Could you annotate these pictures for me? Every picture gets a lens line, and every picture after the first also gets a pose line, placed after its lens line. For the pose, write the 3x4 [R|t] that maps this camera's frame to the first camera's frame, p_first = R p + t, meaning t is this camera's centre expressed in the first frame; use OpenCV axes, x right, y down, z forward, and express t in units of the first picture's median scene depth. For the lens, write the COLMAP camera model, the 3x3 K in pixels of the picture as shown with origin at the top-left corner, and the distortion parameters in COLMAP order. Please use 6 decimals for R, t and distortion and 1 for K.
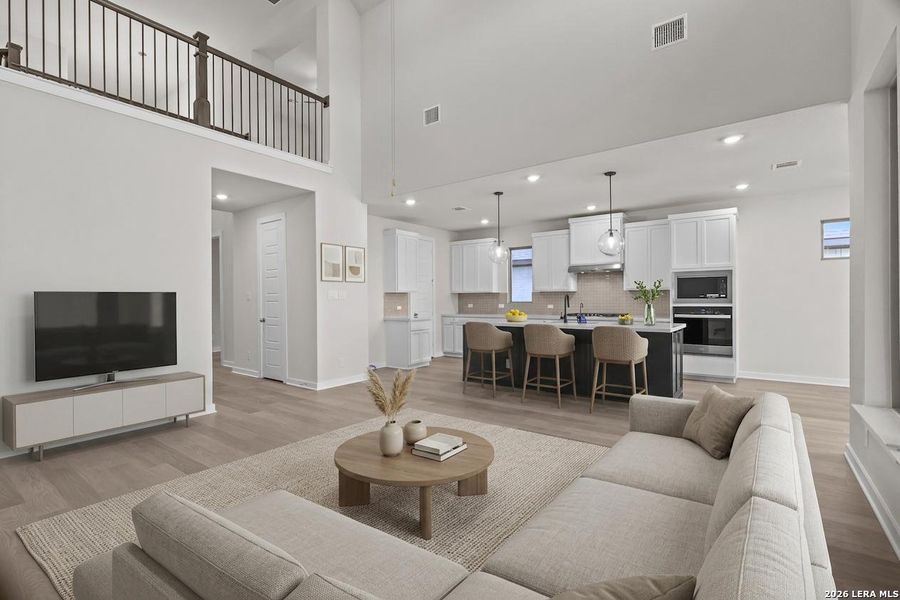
lens RADIAL K [[420.6, 0, 450.7], [0, 420.6, 302.5], [0, 0, 1]] dist [-0.006179, 0.002860]
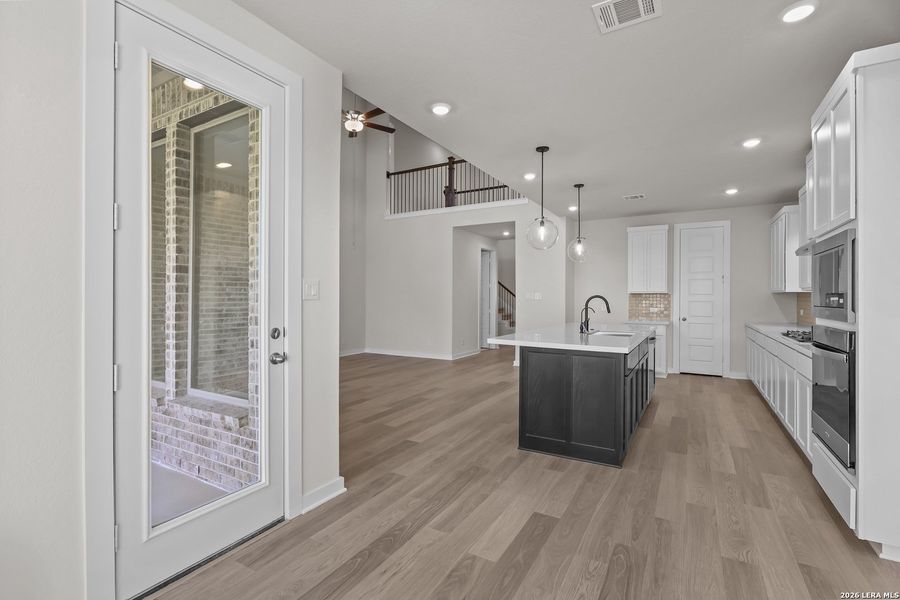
lens RADIAL K [[420.6, 0, 440.7], [0, 420.6, 300.0], [0, 0, 1]] dist [-0.006179, 0.002860]
pose [[0.091523, 0.011527, -0.995736, 0.923257], [-0.013990, 0.999849, 0.010289, -0.014865], [0.995705, 0.012989, 0.091671, 0.572015]]
